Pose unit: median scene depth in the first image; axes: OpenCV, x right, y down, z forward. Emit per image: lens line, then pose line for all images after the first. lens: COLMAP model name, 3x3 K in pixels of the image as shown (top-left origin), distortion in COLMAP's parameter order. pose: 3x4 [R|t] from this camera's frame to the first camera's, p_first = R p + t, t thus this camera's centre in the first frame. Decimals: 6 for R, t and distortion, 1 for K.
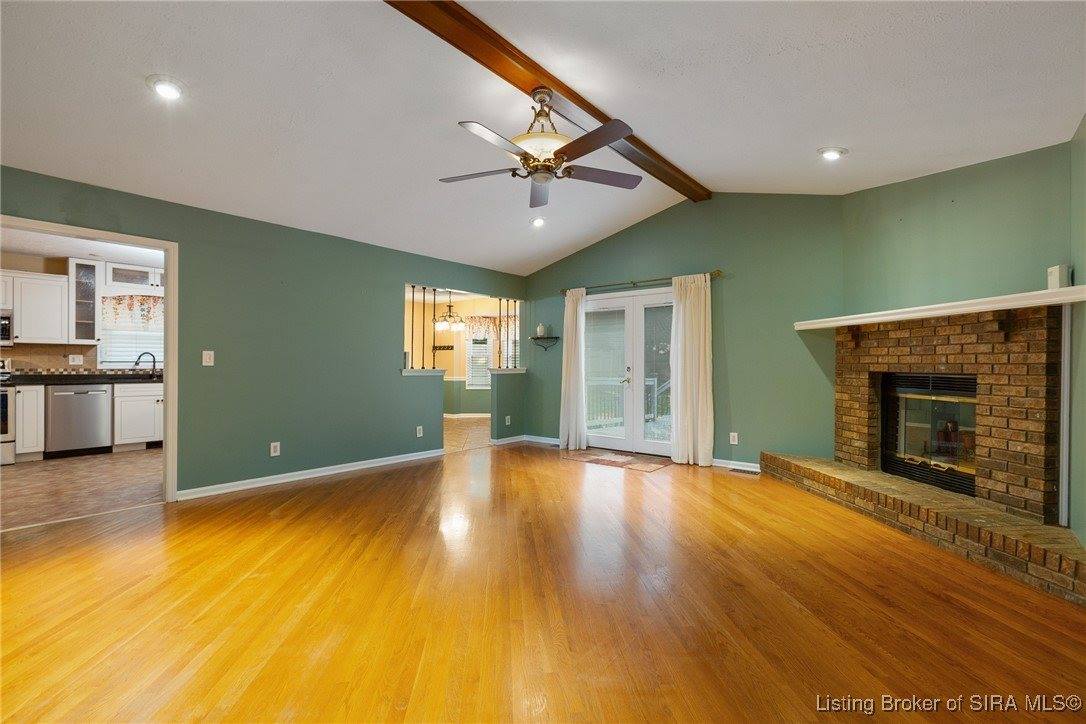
lens RADIAL K [[487.3, 0, 539.8], [0, 487.3, 366.5], [0, 0, 1]] dist [-0.000535, 0.000882]
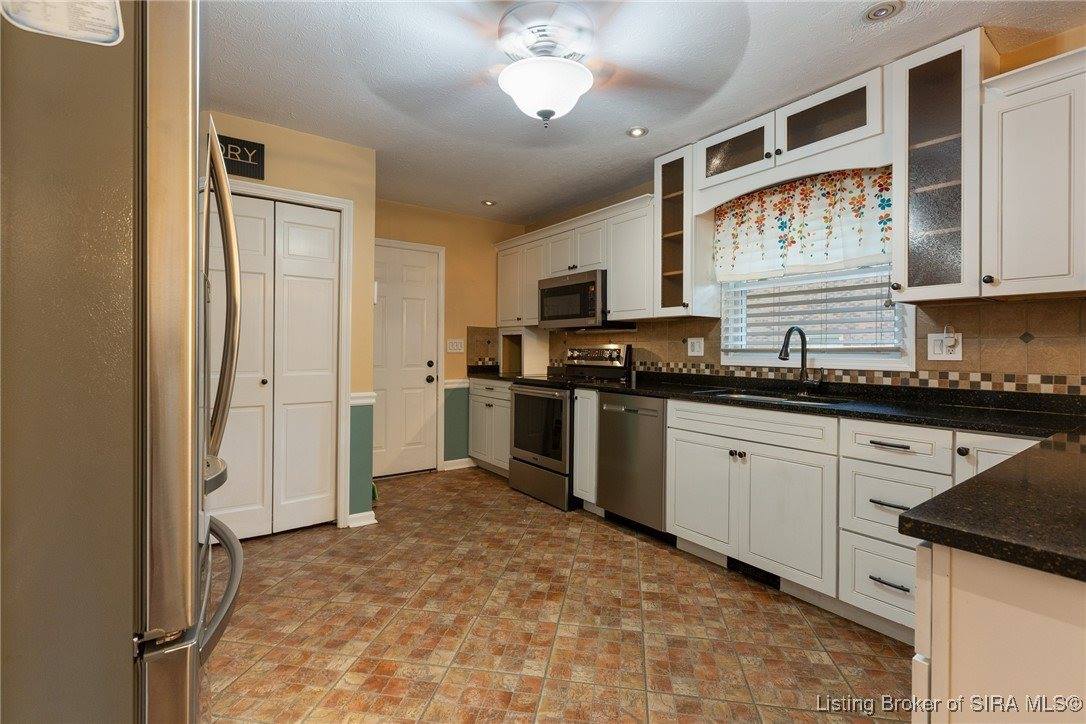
lens RADIAL K [[487.3, 0, 555.0], [0, 487.3, 350.9], [0, 0, 1]] dist [-0.000535, 0.000882]
pose [[-0.229505, -0.002555, -0.973304, -0.483764], [-0.011355, 0.999936, 0.000053, -0.009462], [0.973241, 0.011064, -0.229519, 1.206083]]
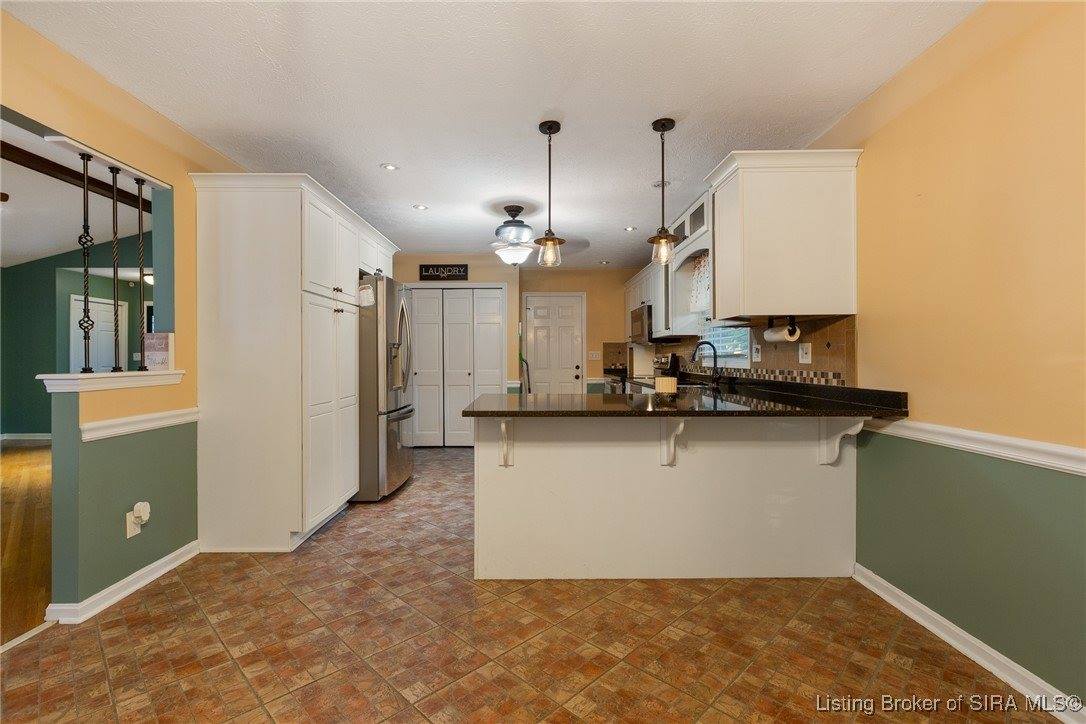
lens RADIAL K [[487.3, 0, 547.4], [0, 487.3, 357.3], [0, 0, 1]] dist [-0.000535, 0.000882]
pose [[-0.744224, -0.002709, -0.667924, -0.289575], [-0.002674, 0.999996, -0.001076, -0.009734], [0.667925, 0.000985, -0.744228, 1.782913]]
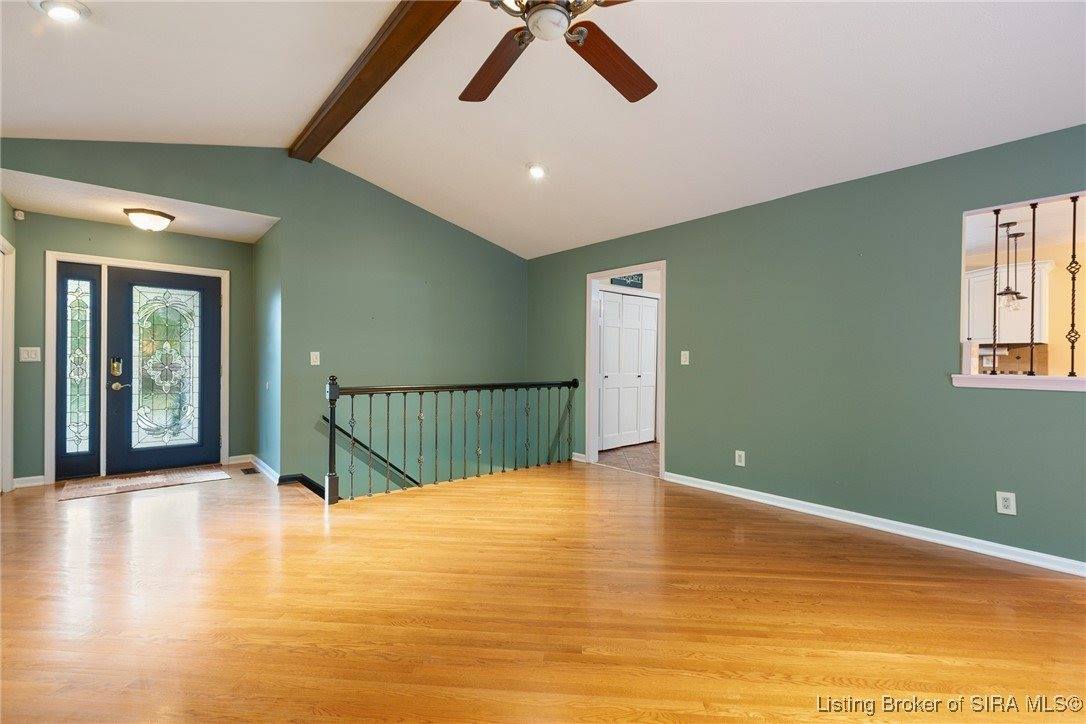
lens RADIAL K [[487.3, 0, 541.9], [0, 487.3, 360.7], [0, 0, 1]] dist [-0.000535, 0.000882]
pose [[-0.161499, -0.005282, -0.986859, 0.361415], [-0.011791, 0.999925, -0.003422, -0.002614], [0.986803, 0.011083, -0.161549, 0.705470]]
